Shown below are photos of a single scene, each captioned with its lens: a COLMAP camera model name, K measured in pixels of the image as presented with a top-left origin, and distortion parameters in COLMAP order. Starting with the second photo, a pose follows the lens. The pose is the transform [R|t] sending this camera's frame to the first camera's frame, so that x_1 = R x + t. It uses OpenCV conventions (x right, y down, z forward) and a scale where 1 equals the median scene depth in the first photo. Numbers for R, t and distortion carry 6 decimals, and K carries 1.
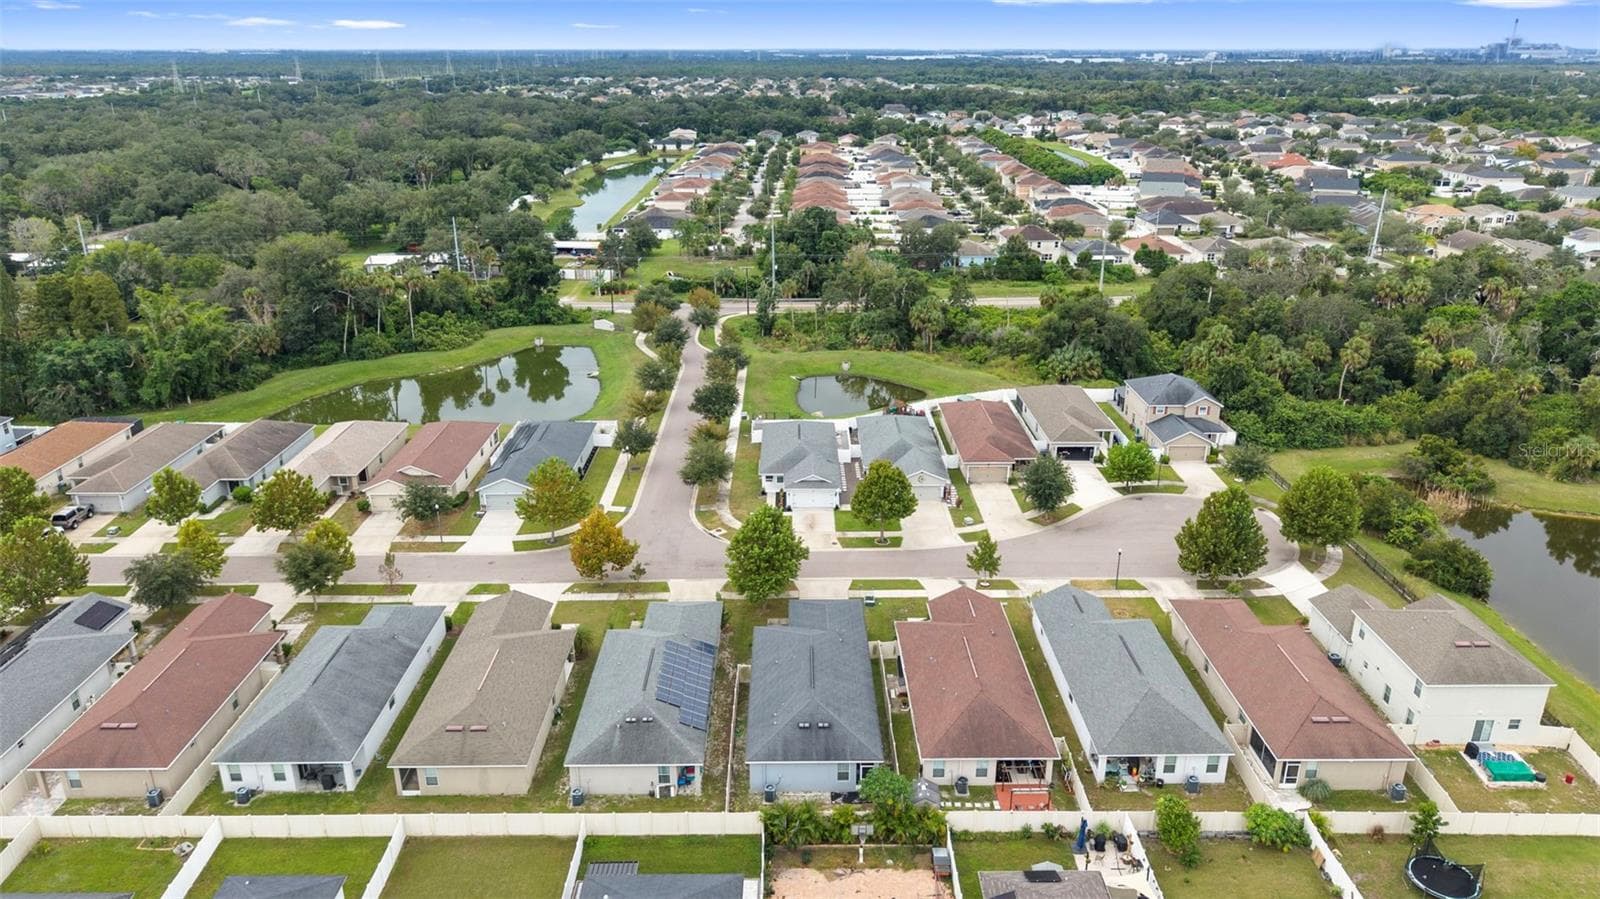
lens RADIAL K [[1063.9, 0, 801.3], [0, 1063.9, 453.6], [0, 0, 1]] dist [0.005712, -0.011924]
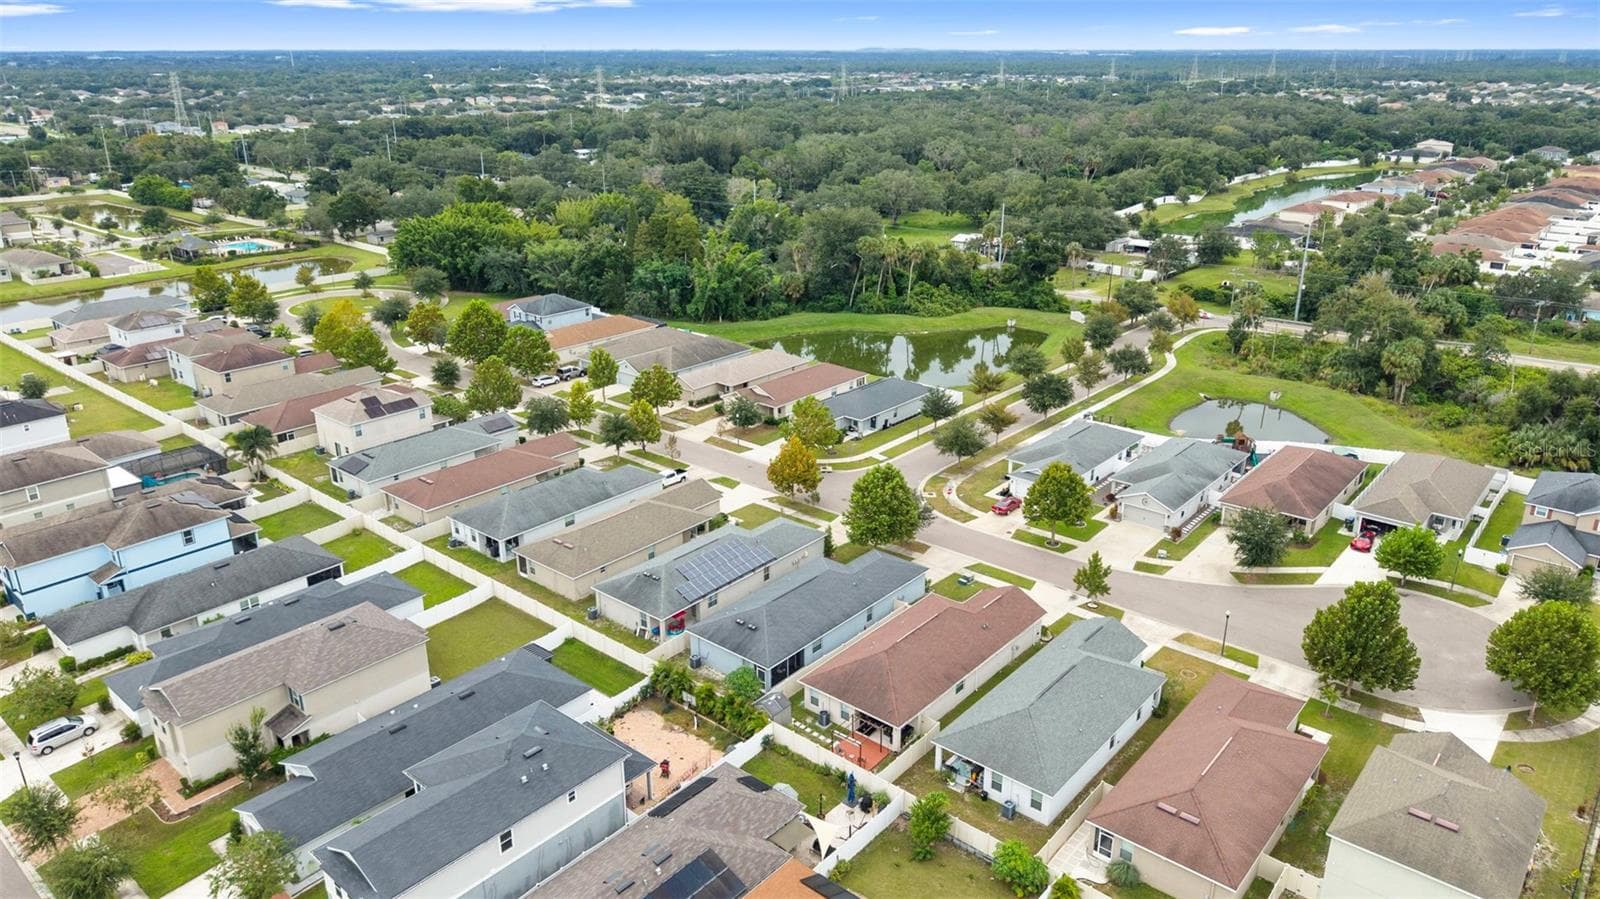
lens RADIAL K [[1063.9, 0, 798.8], [0, 1063.9, 446.8], [0, 0, 1]] dist [0.005712, -0.011924]
pose [[0.755178, 0.225707, -0.615437, 0.457061], [-0.229411, 0.970481, 0.074416, -0.023239], [0.614066, 0.084991, 0.784665, 0.057695]]
